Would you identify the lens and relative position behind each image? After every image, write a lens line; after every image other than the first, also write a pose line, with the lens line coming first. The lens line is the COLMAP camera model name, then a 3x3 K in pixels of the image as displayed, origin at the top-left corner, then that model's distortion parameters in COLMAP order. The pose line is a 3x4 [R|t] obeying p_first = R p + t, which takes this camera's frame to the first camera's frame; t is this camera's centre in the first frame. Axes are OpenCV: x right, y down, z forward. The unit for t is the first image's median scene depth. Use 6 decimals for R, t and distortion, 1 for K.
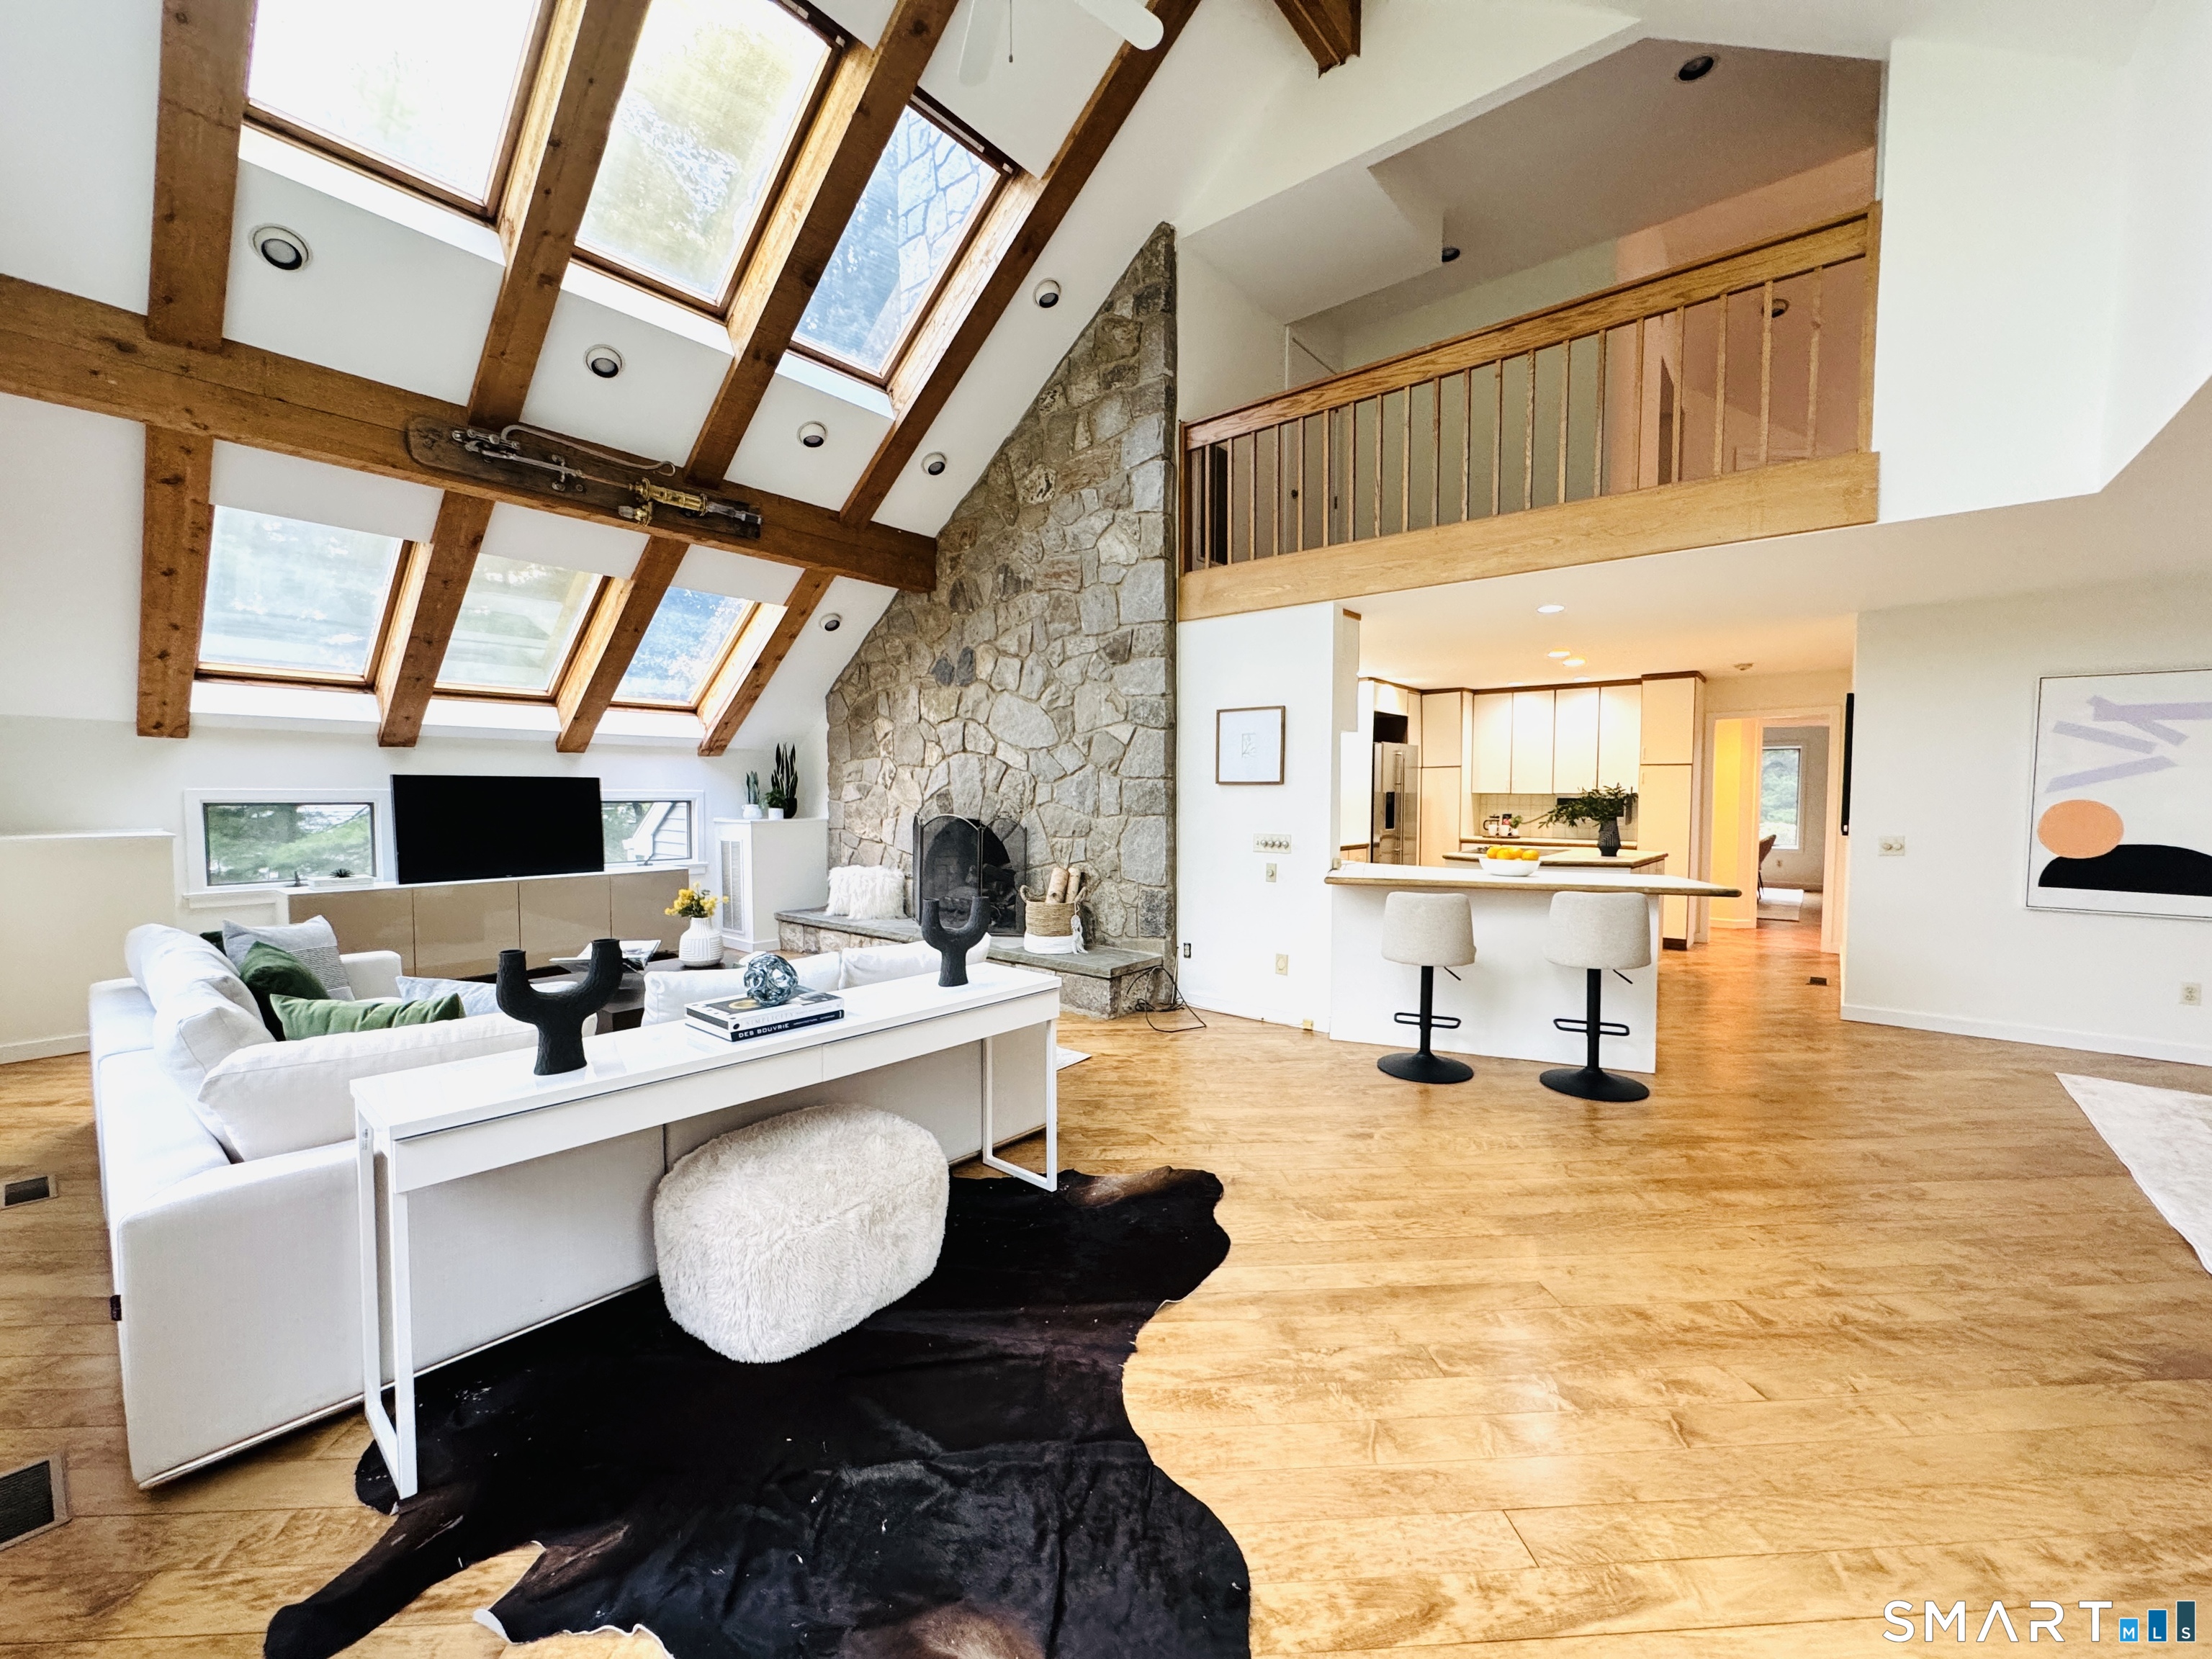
lens RADIAL K [[884.0, 0, 1106.0], [0, 884.0, 829.5], [0, 0, 1]] dist [-0.001758, -0.000010]
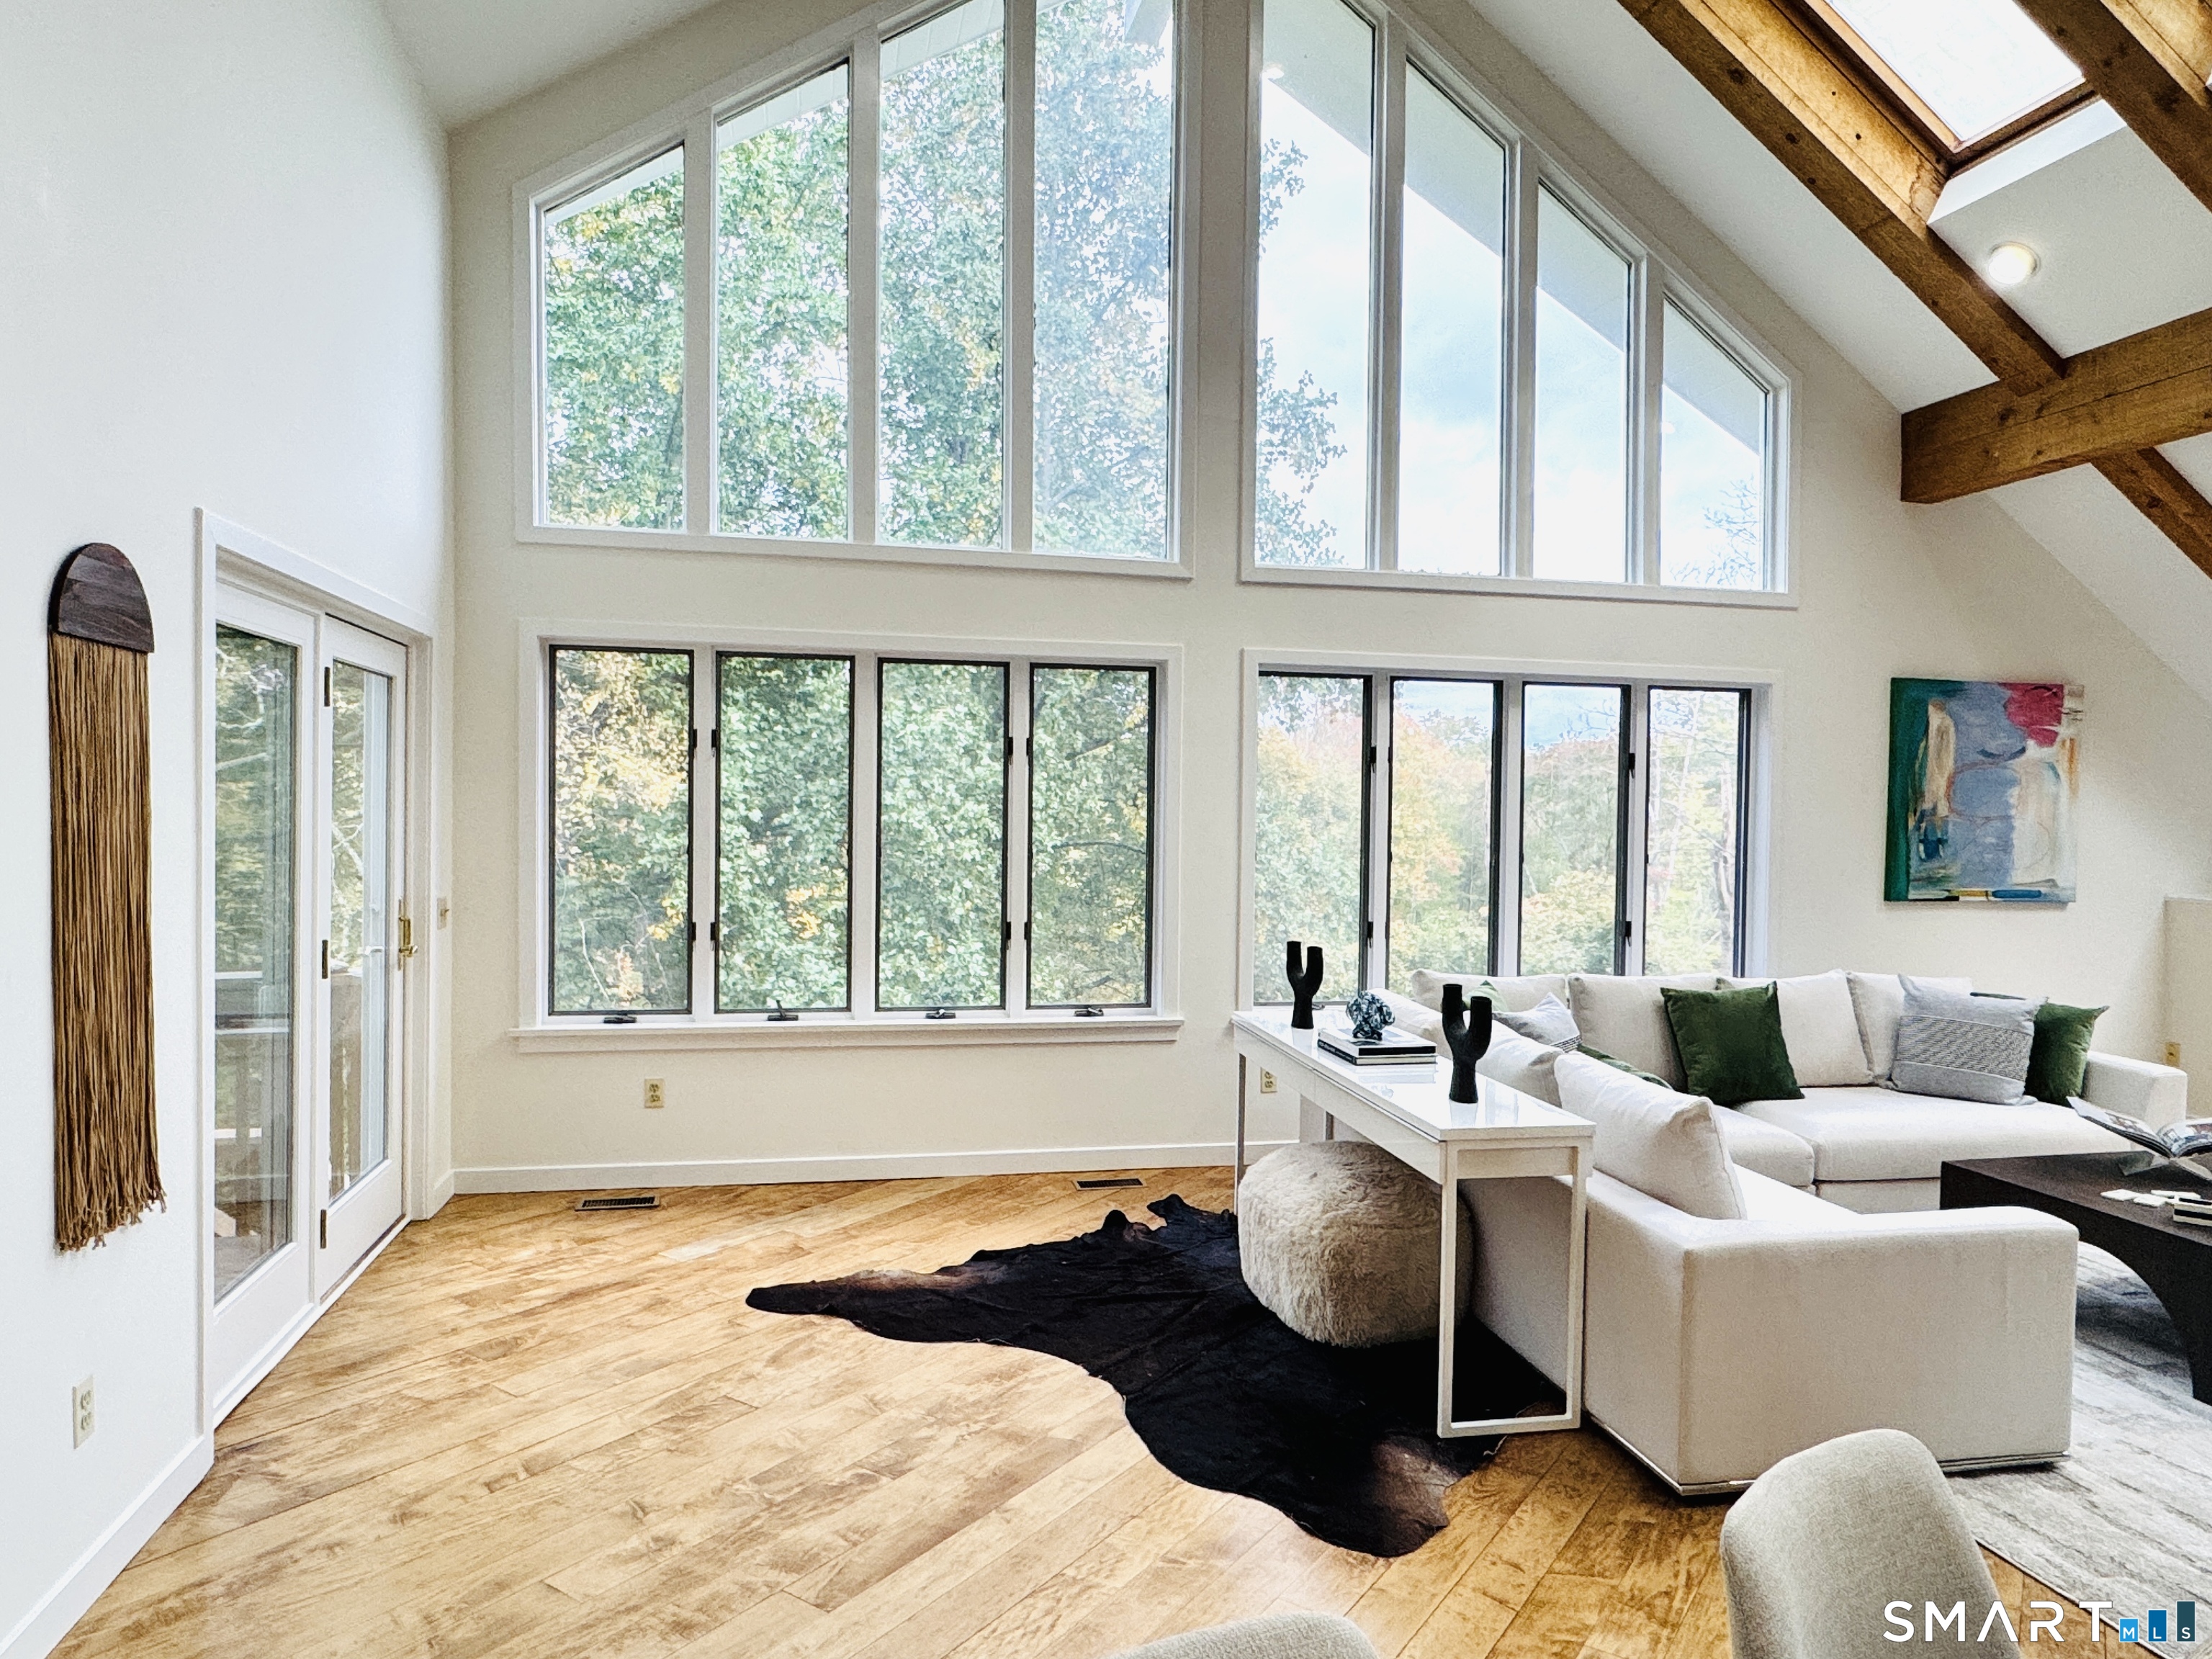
lens RADIAL K [[1425.6, 0, 1106.0], [0, 1425.6, 829.5], [0, 0, 1]] dist [0.000125, 0.000266]
pose [[-0.620999, 0.003729, -0.783802, 0.789025], [-0.054672, 0.997347, 0.048061, -0.082852], [0.781902, 0.072698, -0.619148, 1.177583]]
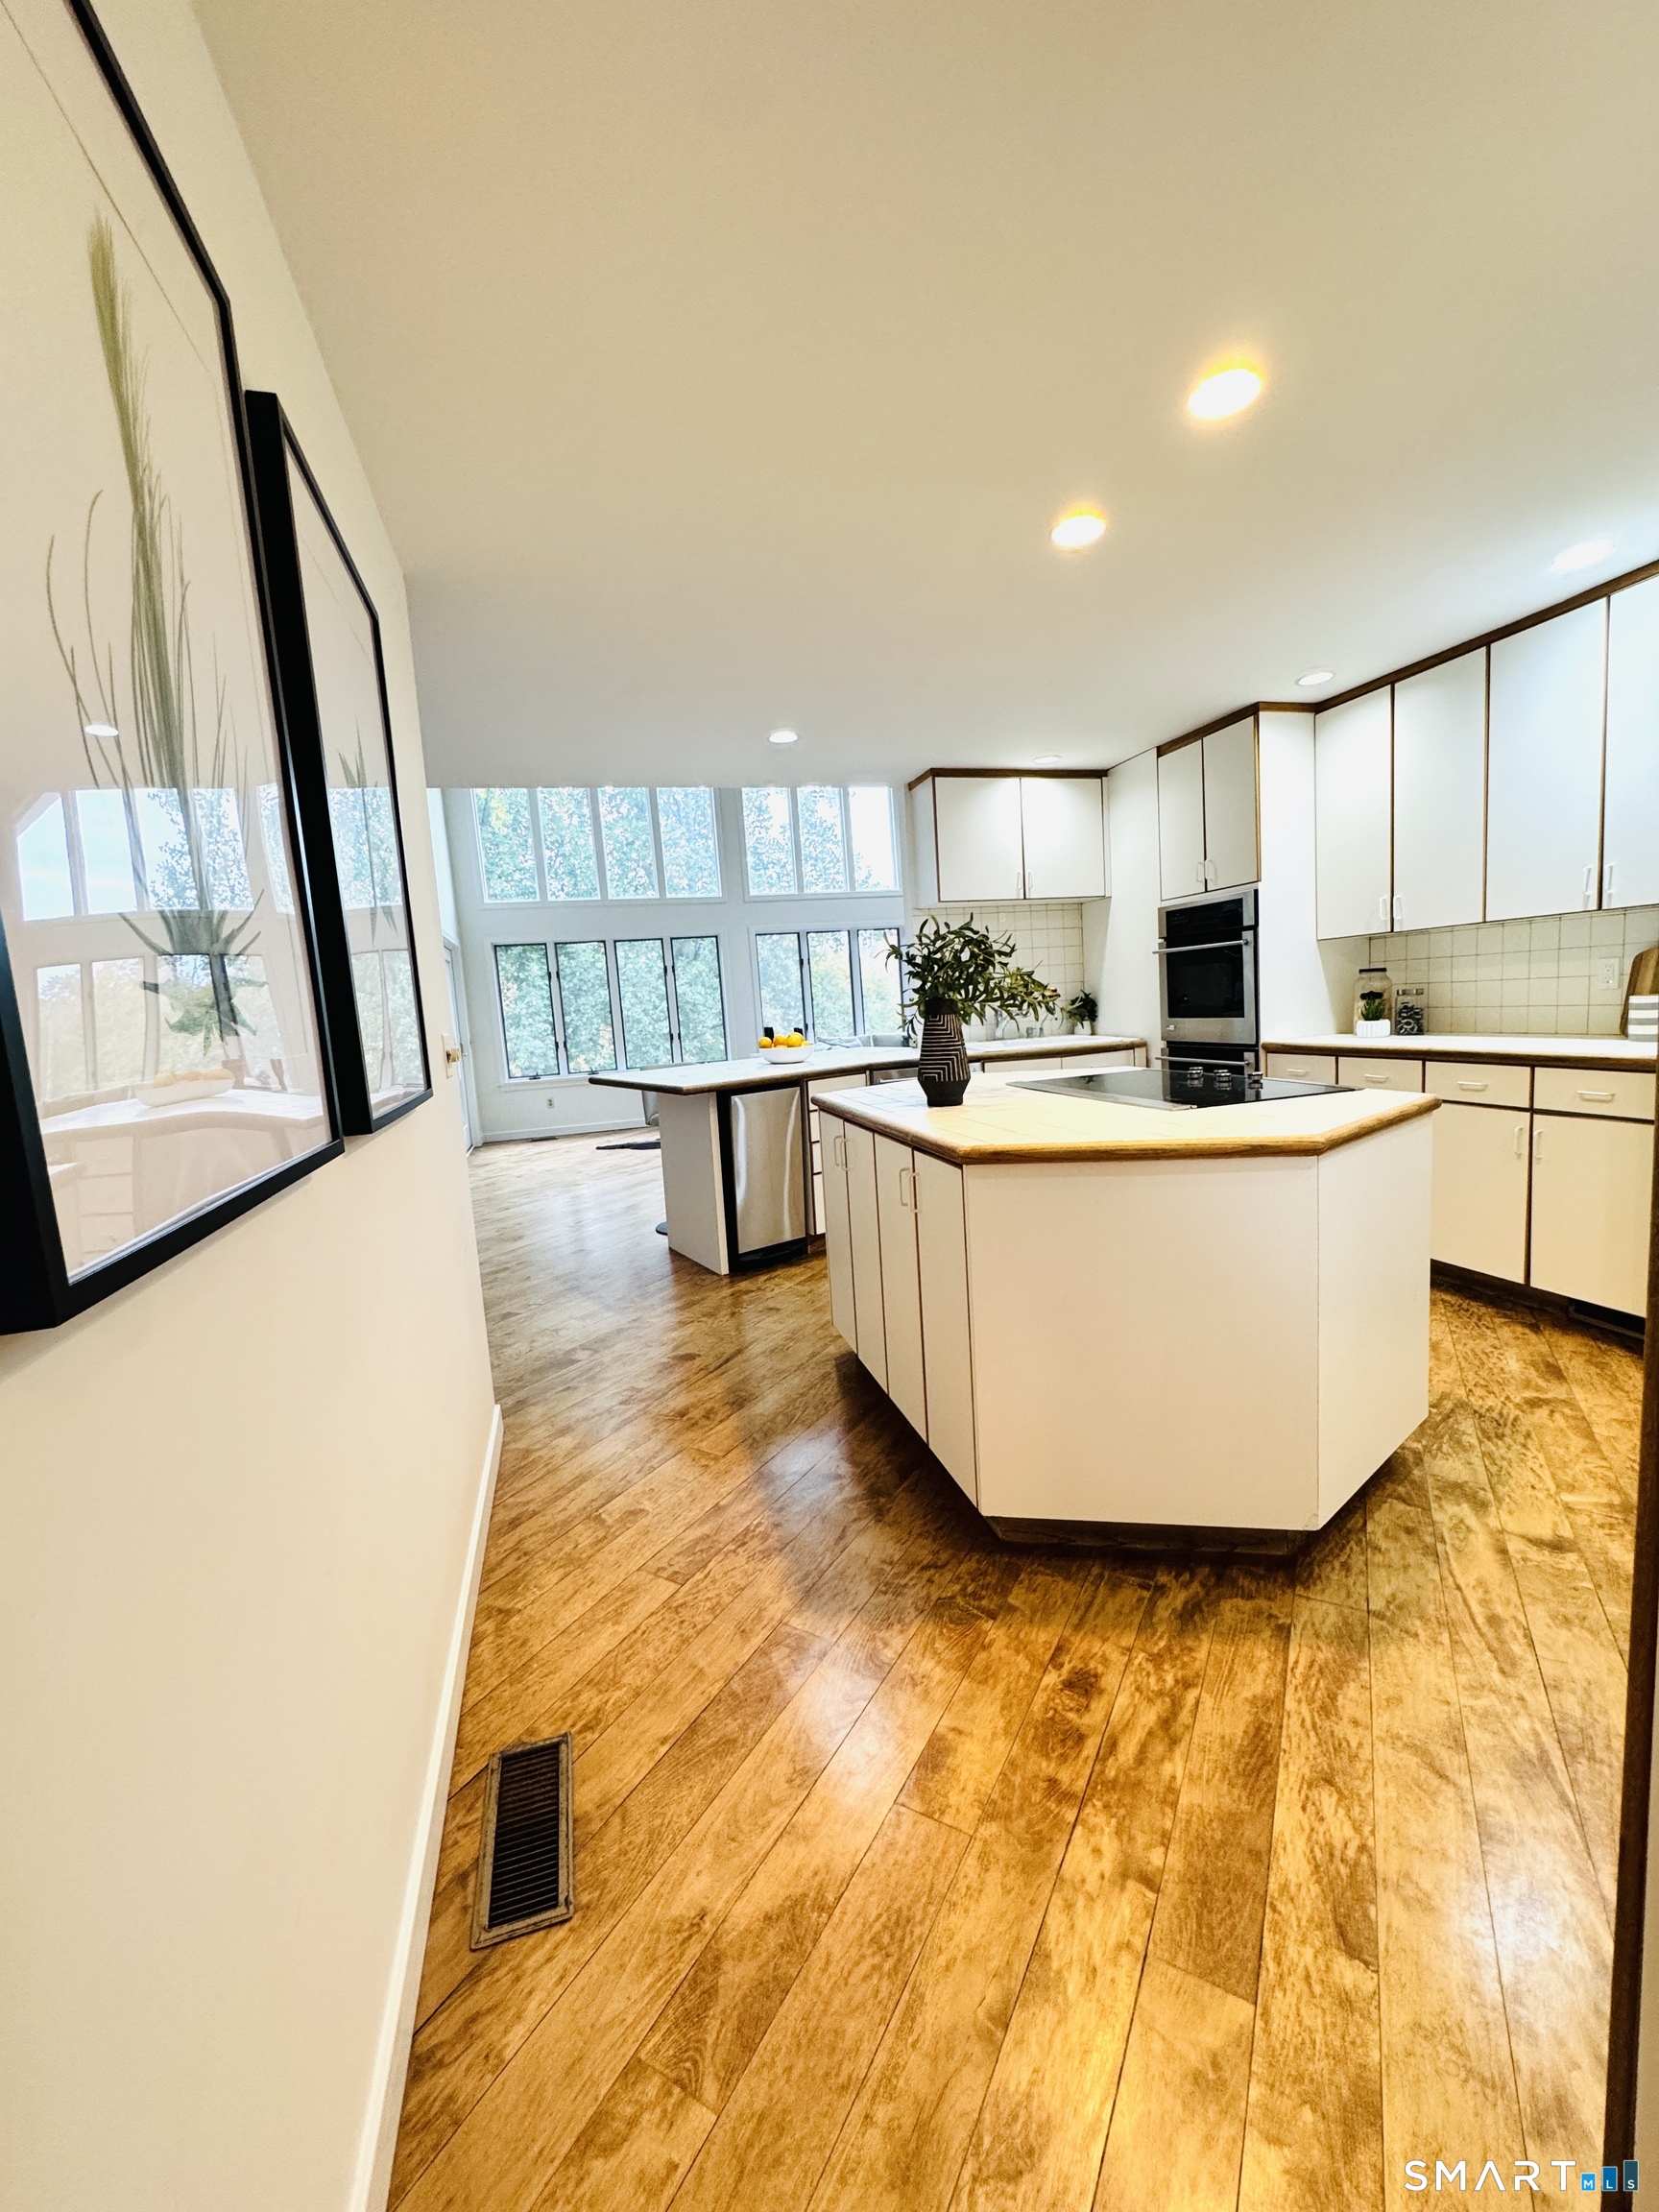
lens RADIAL K [[884.0, 0, 829.5], [0, 884.0, 1106.0], [0, 0, 1]] dist [-0.001758, -0.000010]
pose [[-0.558515, 0.129133, -0.819381, 1.452716], [0.028701, 0.990225, 0.136494, -0.042127], [0.828998, 0.052717, -0.556762, 1.889505]]
